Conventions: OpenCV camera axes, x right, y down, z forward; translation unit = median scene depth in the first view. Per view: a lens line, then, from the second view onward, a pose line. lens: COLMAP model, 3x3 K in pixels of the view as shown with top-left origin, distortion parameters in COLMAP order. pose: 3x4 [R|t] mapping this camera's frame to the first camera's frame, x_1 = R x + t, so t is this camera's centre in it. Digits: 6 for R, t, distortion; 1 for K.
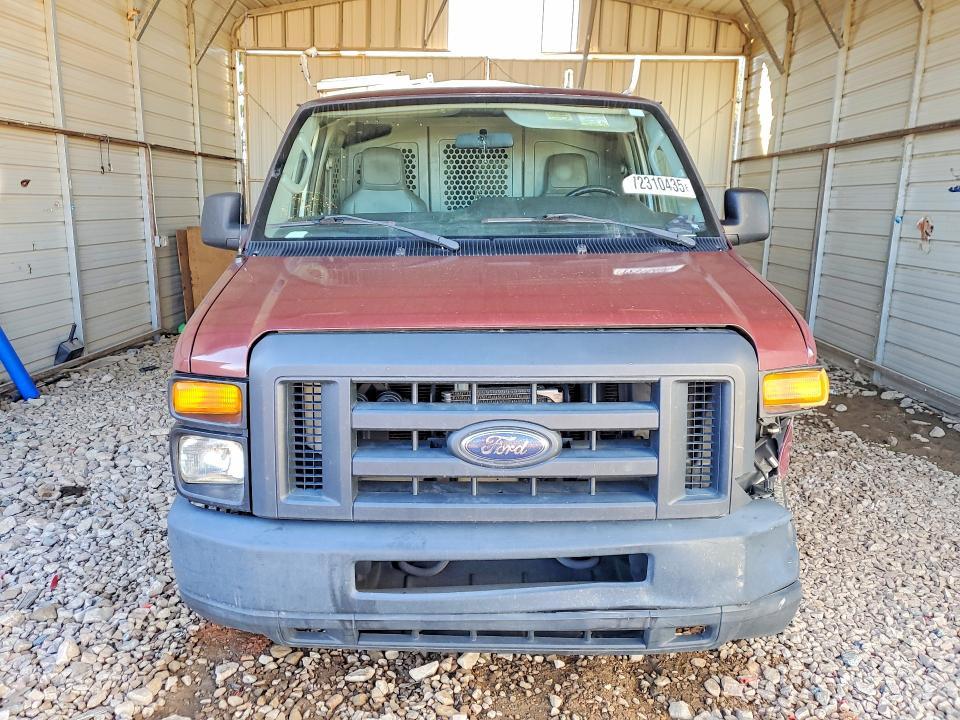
lens RADIAL K [[741.6, 0, 480.0], [0, 741.6, 360.0], [0, 0, 1]] dist [0.032643, 0.000818]
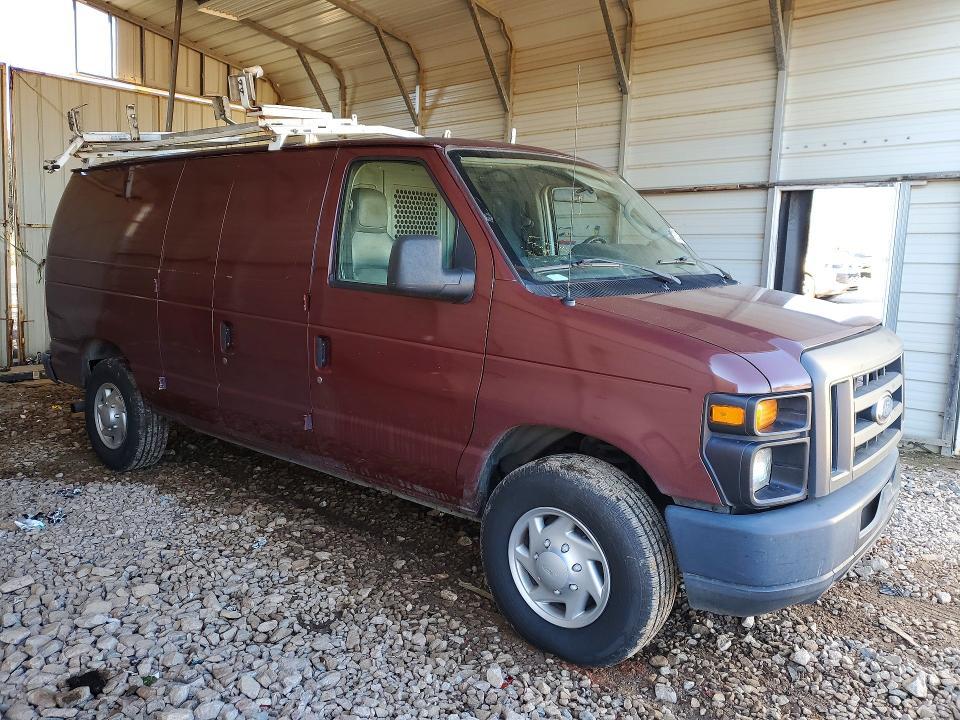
lens RADIAL K [[741.6, 0, 480.0], [0, 741.6, 360.0], [0, 0, 1]] dist [0.032643, 0.000818]
pose [[0.651119, -0.106868, 0.751415, -0.610672], [0.149051, 0.988763, 0.011468, -0.045334], [-0.744196, 0.104532, 0.659731, 0.223772]]
